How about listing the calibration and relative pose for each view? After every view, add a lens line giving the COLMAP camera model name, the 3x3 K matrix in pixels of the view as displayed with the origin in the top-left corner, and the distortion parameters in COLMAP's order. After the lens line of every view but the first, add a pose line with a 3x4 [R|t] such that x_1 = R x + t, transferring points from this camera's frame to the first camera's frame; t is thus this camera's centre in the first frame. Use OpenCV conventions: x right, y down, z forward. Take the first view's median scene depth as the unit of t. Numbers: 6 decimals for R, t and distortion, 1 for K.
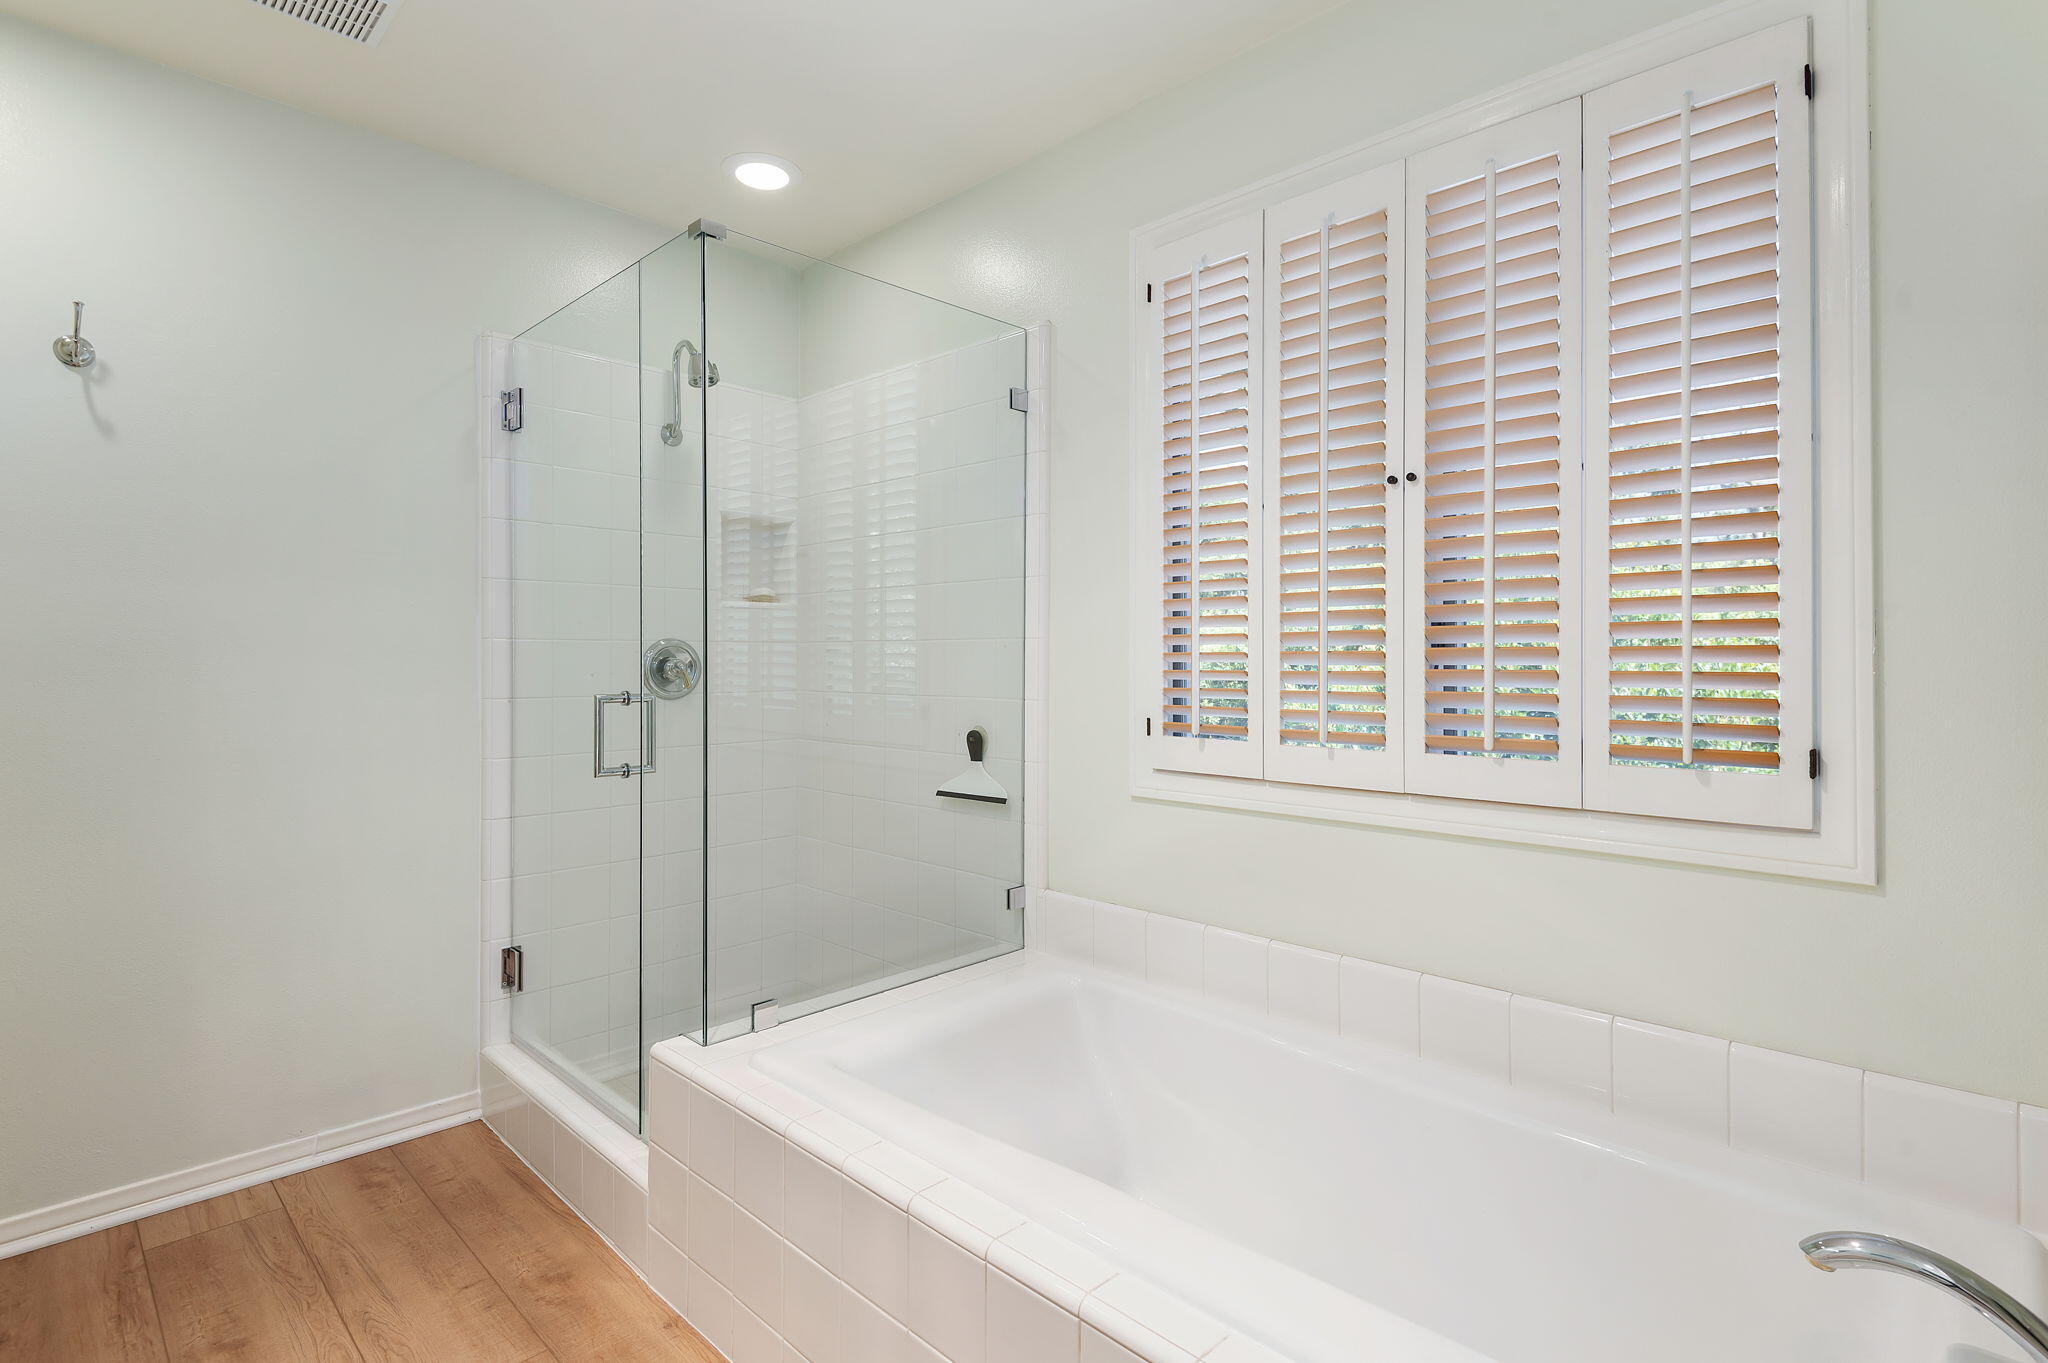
lens RADIAL K [[1010.0, 0, 1025.3], [0, 1010.0, 656.4], [0, 0, 1]] dist [0.002169, -0.001709]
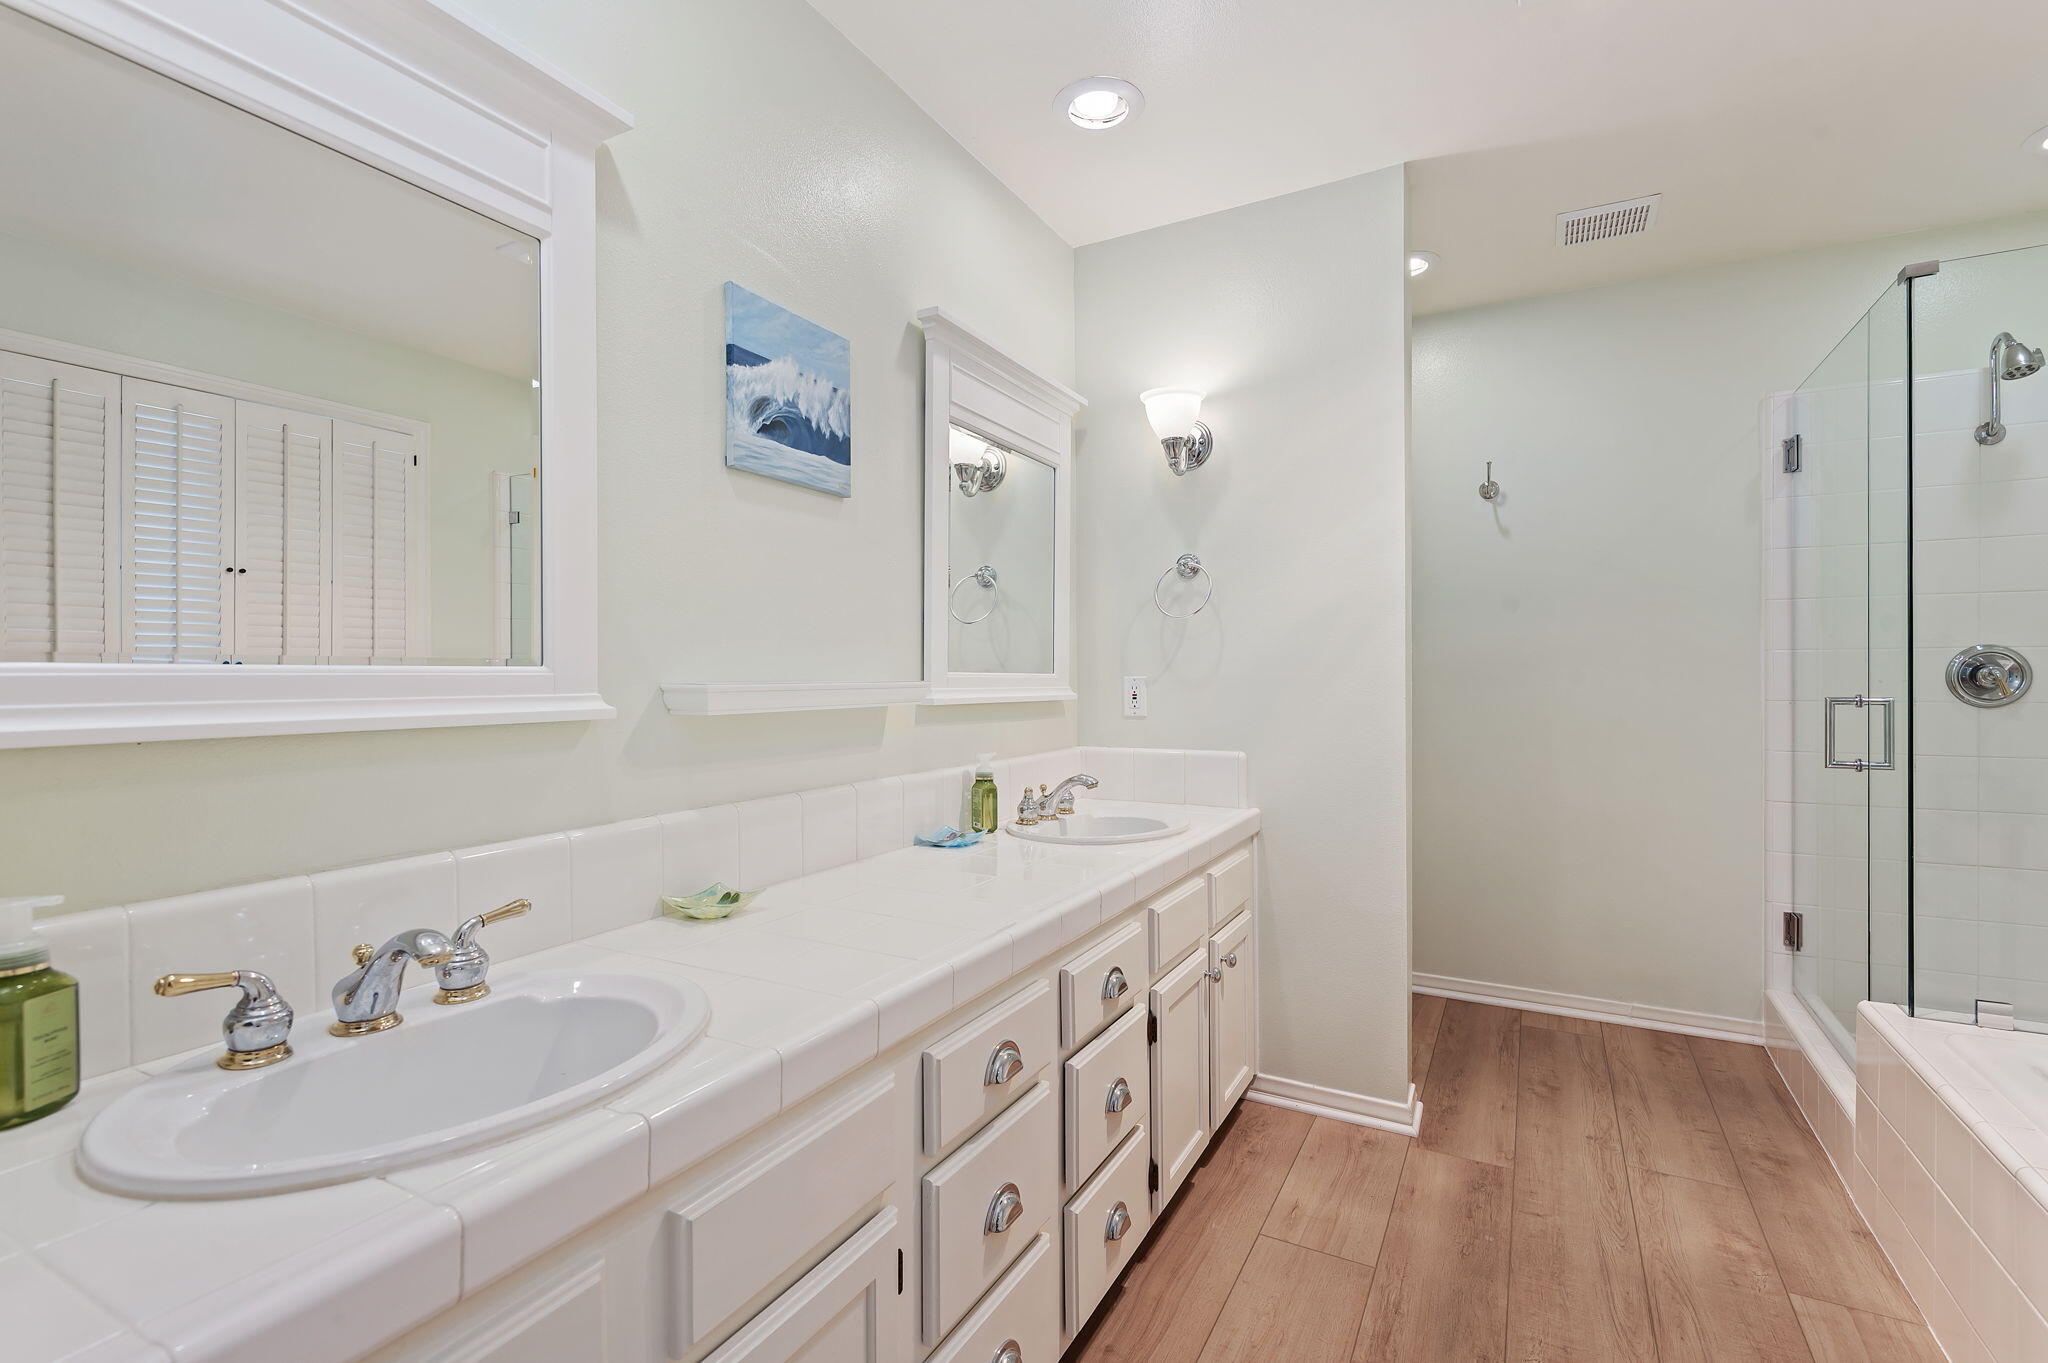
lens RADIAL K [[924.1, 0, 1027.7], [0, 924.1, 668.5], [0, 0, 1]] dist [0.032891, -0.019688]
pose [[0.272210, -0.007409, -0.962209, 0.363379], [0.008421, 0.999950, -0.005317, 0.002588], [0.962201, -0.006656, 0.272259, -0.183538]]
